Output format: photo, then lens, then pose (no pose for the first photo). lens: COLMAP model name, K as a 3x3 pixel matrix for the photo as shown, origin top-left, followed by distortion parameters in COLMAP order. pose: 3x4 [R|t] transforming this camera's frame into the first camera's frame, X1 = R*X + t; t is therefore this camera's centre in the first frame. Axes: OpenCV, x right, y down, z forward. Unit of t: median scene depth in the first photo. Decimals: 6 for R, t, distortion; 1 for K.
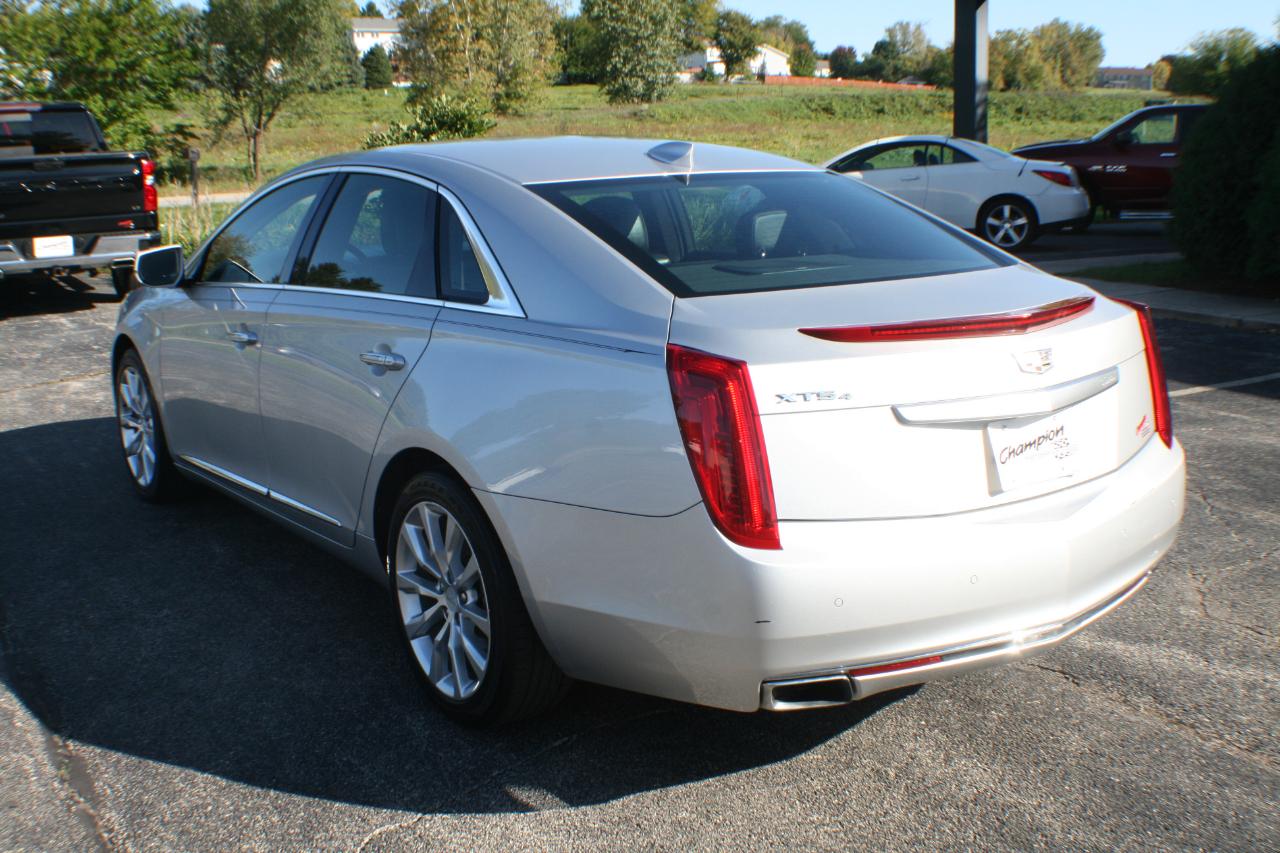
lens RADIAL K [[1398.5, 0, 644.4], [0, 1398.5, 459.4], [0, 0, 1]] dist [-0.175847, 0.000000]
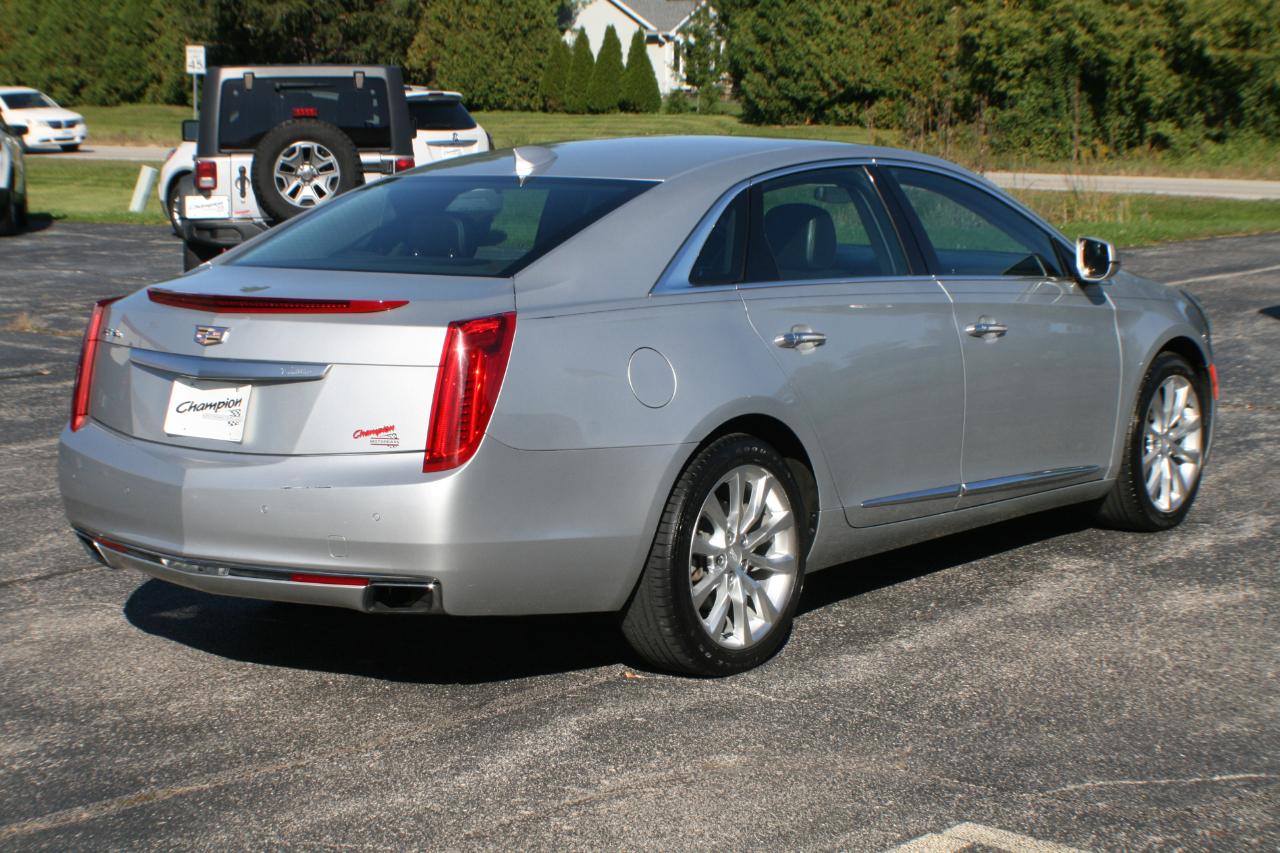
lens RADIAL K [[2361.7, 0, 648.7], [0, 2361.7, 436.7], [0, 0, 1]] dist [-0.144064, 0.000000]
pose [[0.300537, 0.144818, -0.942712, 0.483051], [-0.220868, 0.972105, 0.078921, -0.047737], [0.927844, 0.184496, 0.324139, 0.146813]]
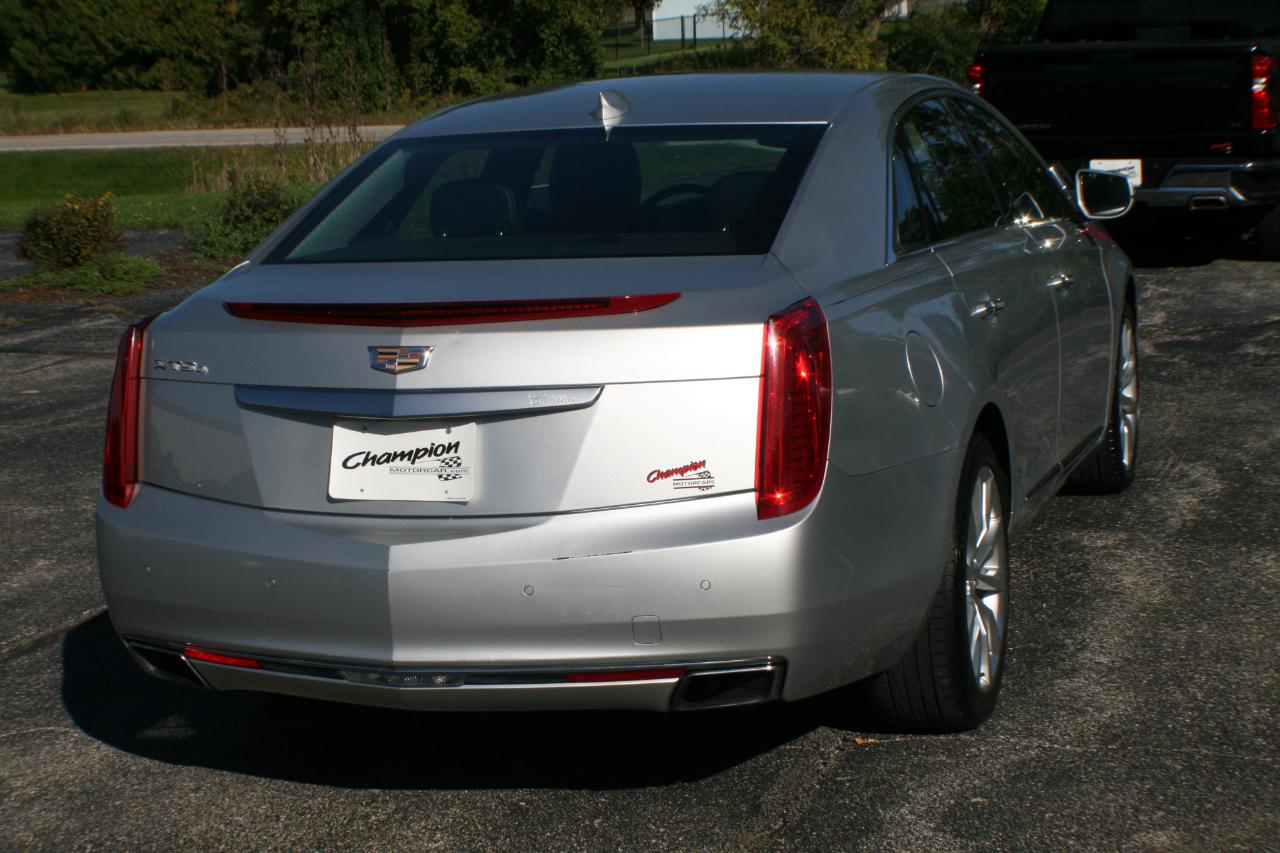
lens RADIAL K [[2361.7, 0, 634.8], [0, 2361.7, 437.2], [0, 0, 1]] dist [-0.144064, 0.000000]
pose [[0.593069, 0.120747, -0.796046, 0.322468], [-0.152128, 0.987687, 0.036477, -0.020517], [0.790649, 0.099468, 0.604136, 0.047081]]
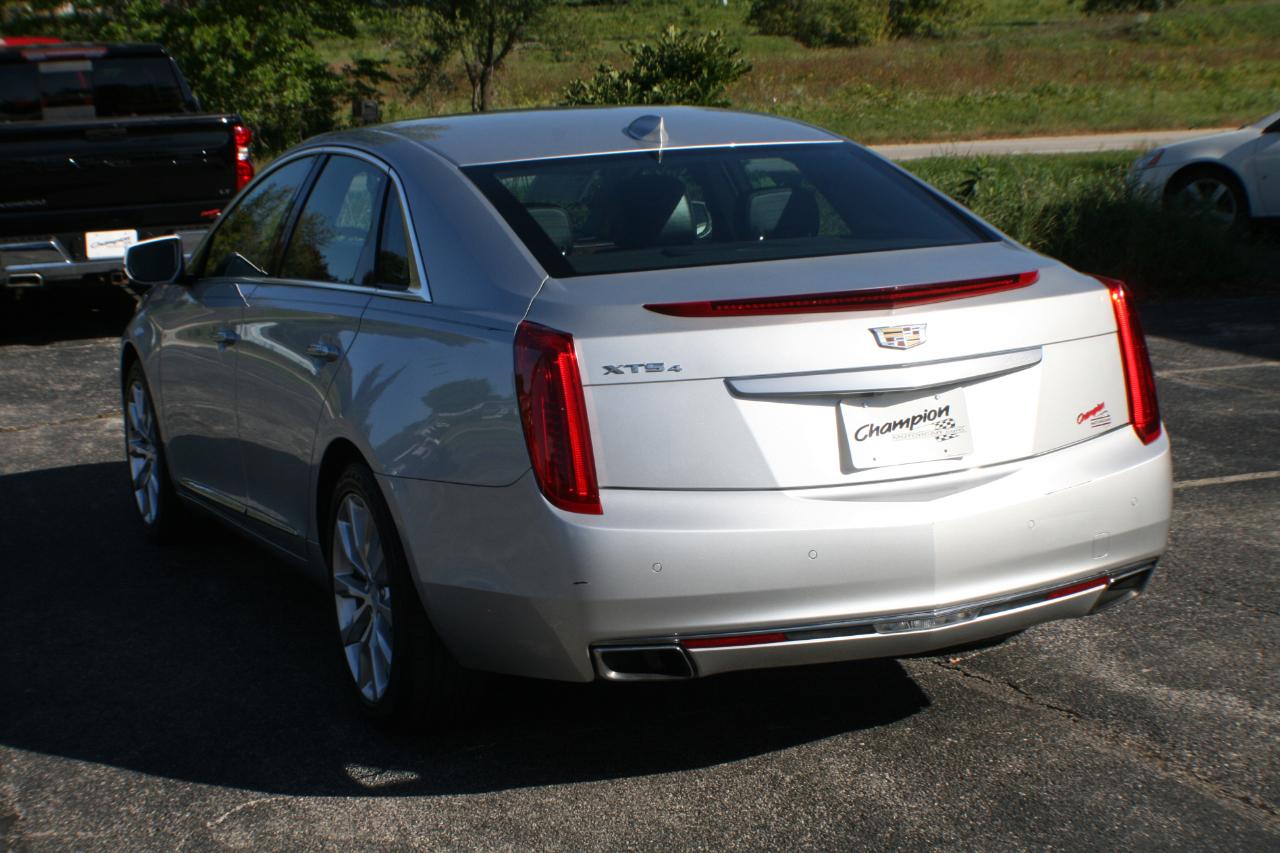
lens RADIAL K [[2361.7, 0, 636.5], [0, 2361.7, 439.8], [0, 0, 1]] dist [-0.144064, 0.000000]
pose [[0.974700, 0.005372, -0.223451, 0.098090], [-0.021703, 0.997262, -0.070694, 0.025328], [0.222459, 0.073755, 0.972148, -0.133874]]
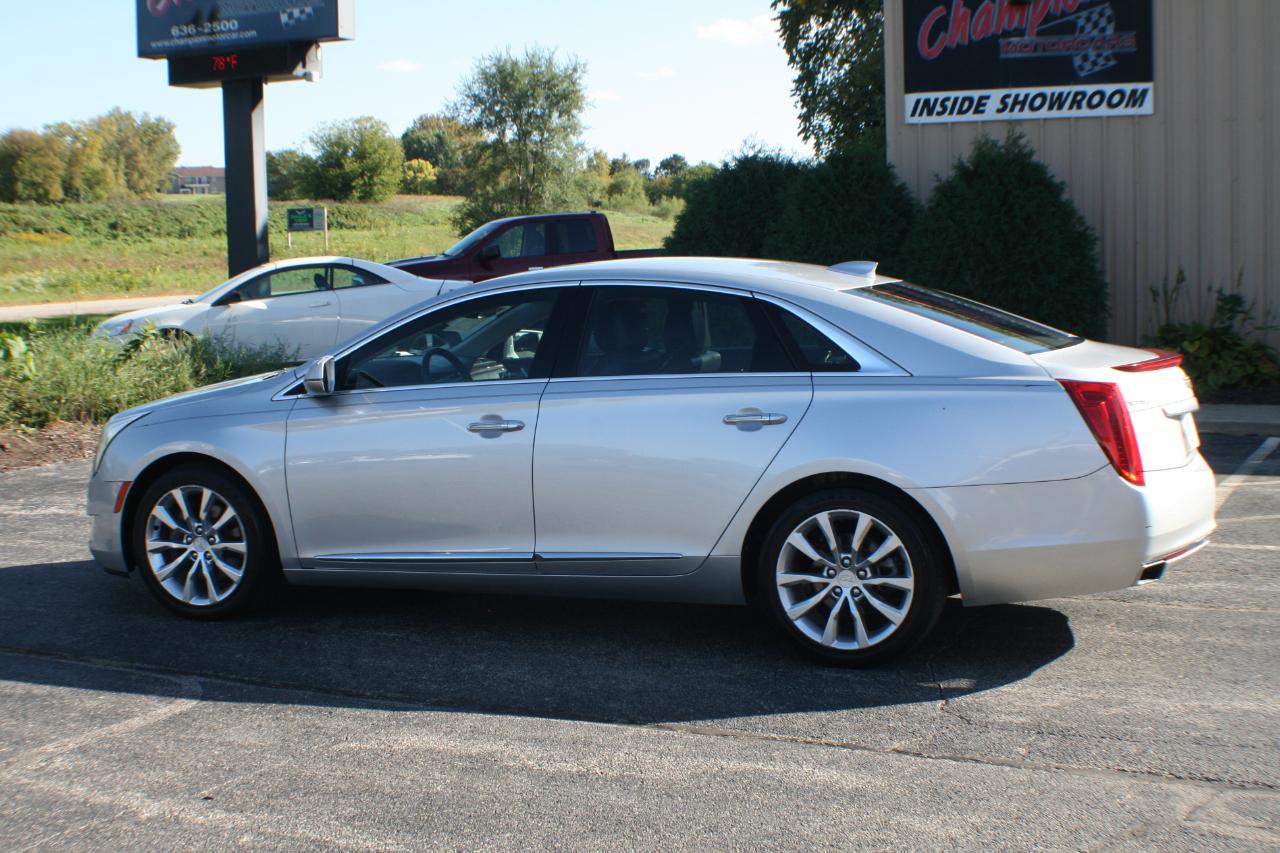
lens RADIAL K [[1827.8, 0, 629.0], [0, 1827.8, 467.2], [0, 0, 1]] dist [-0.156345, 0.000000]
pose [[0.843101, -0.068717, 0.533347, -0.321246], [0.130468, 0.988307, -0.078907, 0.025999], [-0.521689, 0.136112, 0.842208, -0.113909]]
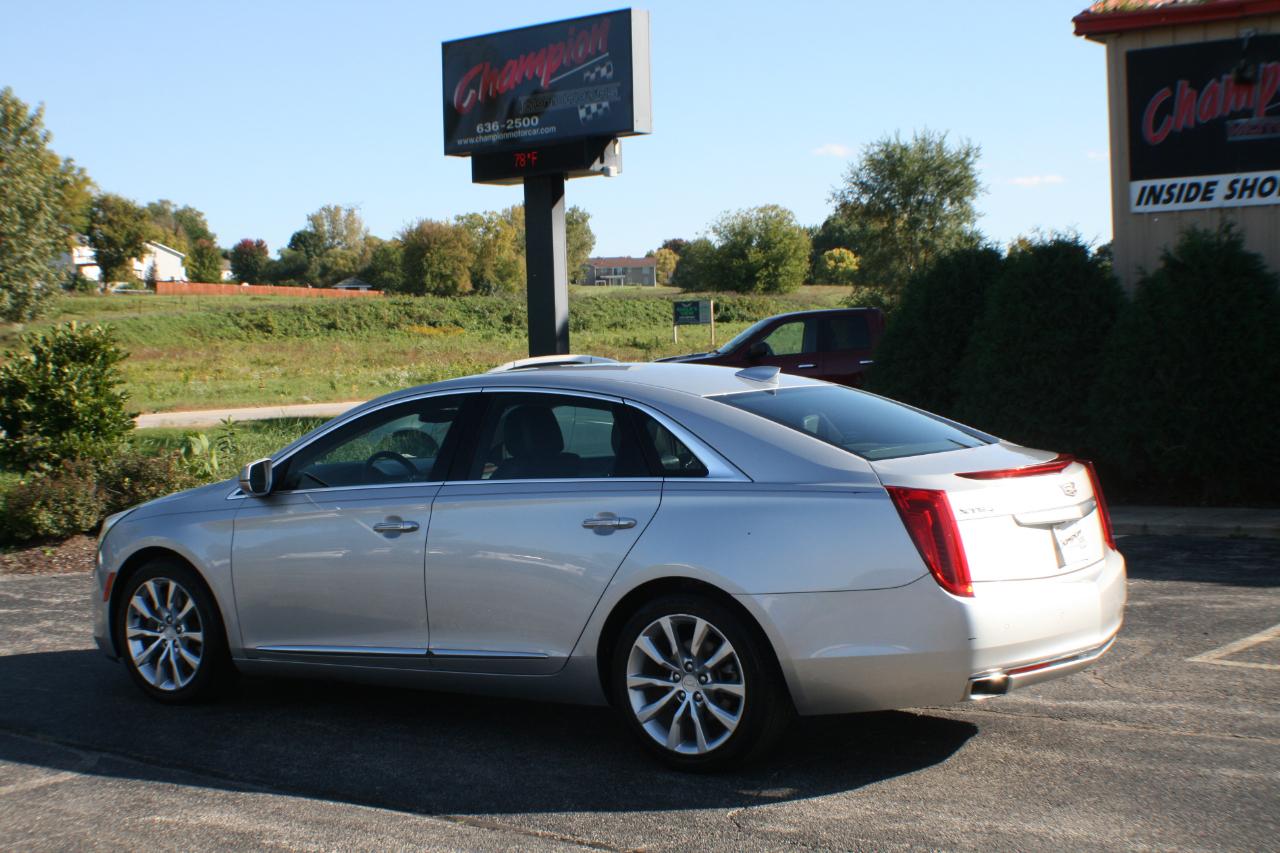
lens RADIAL K [[1918.8, 0, 626.6], [0, 1918.8, 479.0], [0, 0, 1]] dist [-0.149491, 0.000000]
pose [[0.943489, -0.035917, 0.329451, -0.205570], [0.090320, 0.984346, -0.151346, 0.045493], [-0.318858, 0.172550, 0.931964, -0.206406]]
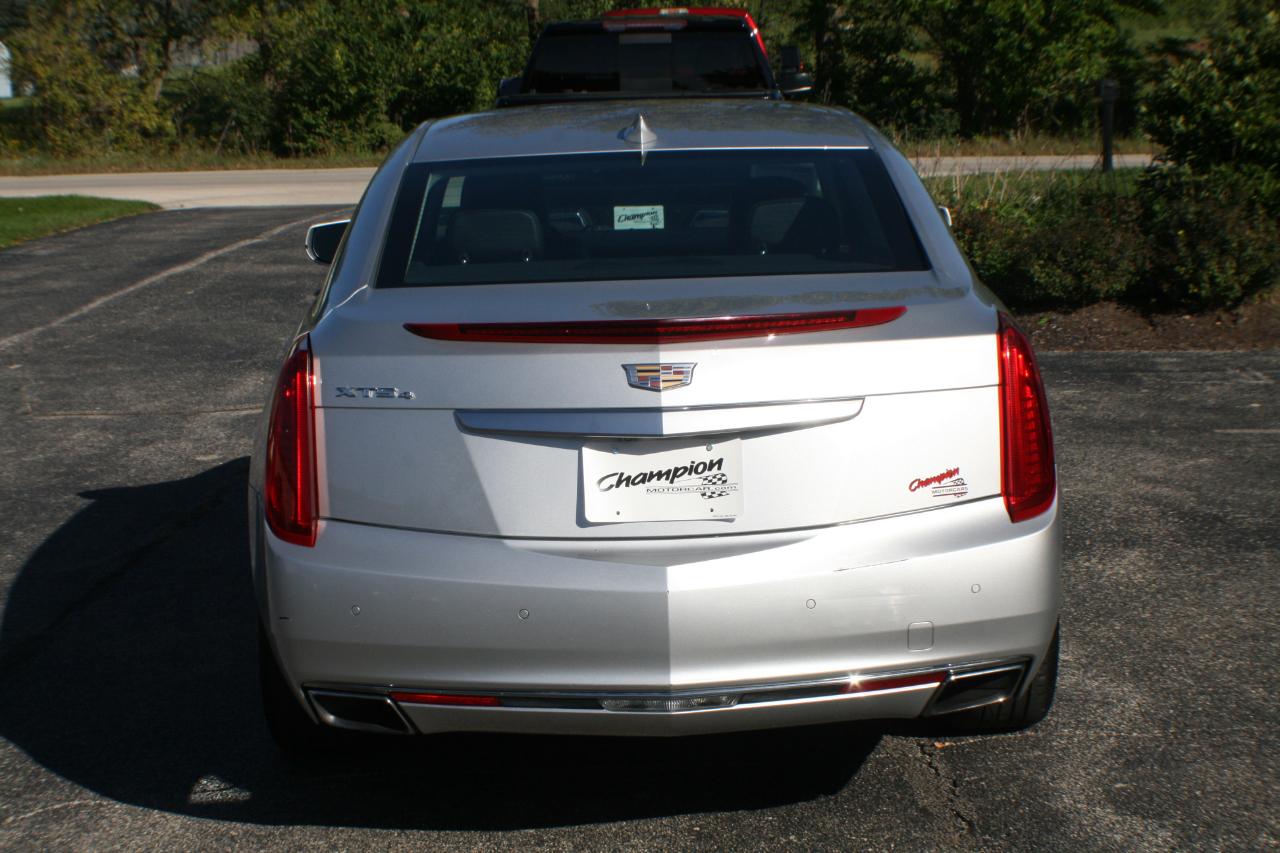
lens RADIAL K [[2361.7, 0, 639.4], [0, 2361.7, 467.7], [0, 0, 1]] dist [-0.144064, 0.000000]
pose [[0.824565, 0.084461, -0.559427, 0.225801], [-0.116564, 0.992942, -0.021896, 0.003731], [0.553629, 0.083264, 0.828591, -0.042280]]
